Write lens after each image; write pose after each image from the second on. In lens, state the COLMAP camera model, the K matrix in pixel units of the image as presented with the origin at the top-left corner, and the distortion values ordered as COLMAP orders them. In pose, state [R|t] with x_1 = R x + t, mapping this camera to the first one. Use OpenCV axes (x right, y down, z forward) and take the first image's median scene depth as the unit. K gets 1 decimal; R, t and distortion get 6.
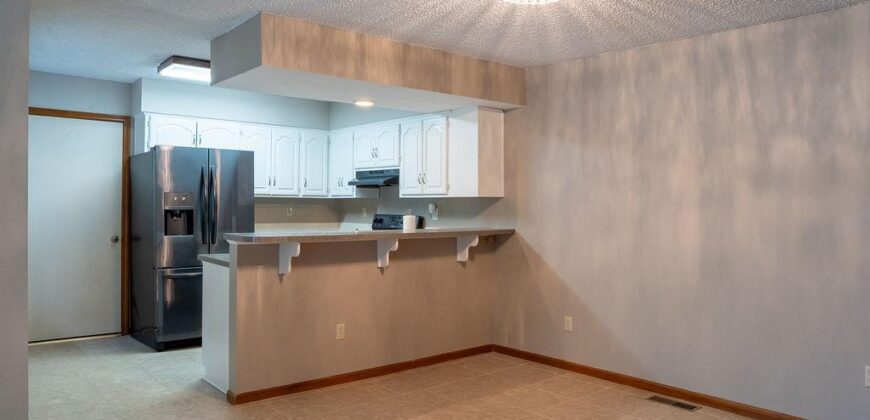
lens RADIAL K [[601.2, 0, 435.0], [0, 601.2, 210.0], [0, 0, 1]] dist [-0.062484, 0.005400]
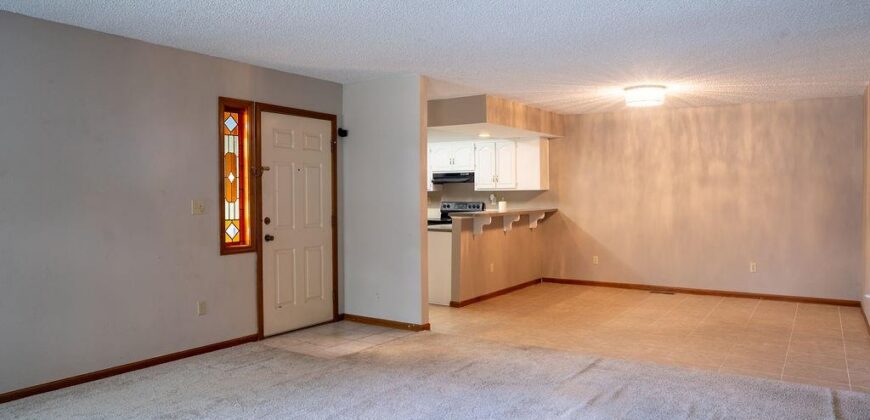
lens RADIAL K [[601.2, 0, 435.0], [0, 601.2, 210.0], [0, 0, 1]] dist [-0.062484, 0.005400]
pose [[0.961136, -0.021816, 0.275211, -0.773939], [0.016712, 0.999642, 0.020878, -0.006546], [-0.275568, -0.015467, 0.961157, -0.626739]]
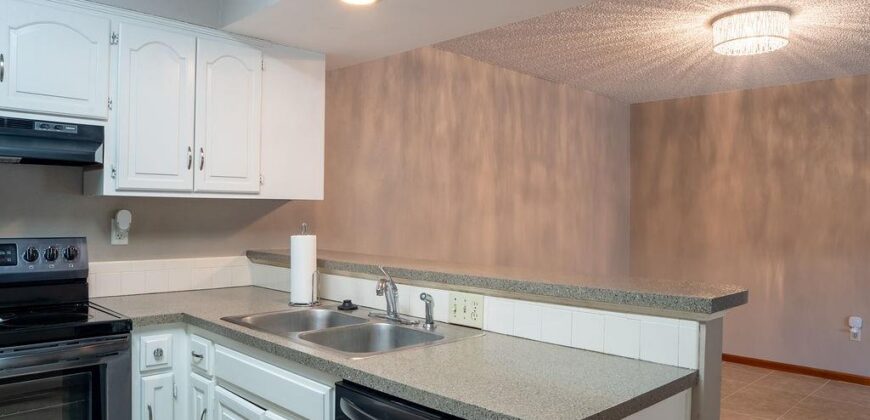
lens RADIAL K [[601.2, 0, 435.0], [0, 601.2, 210.0], [0, 0, 1]] dist [-0.062484, 0.005400]
pose [[-0.057561, -0.009201, 0.998300, -0.624404], [-0.004692, 0.999949, 0.008945, -0.019935], [-0.998331, -0.004169, -0.057602, 1.040080]]
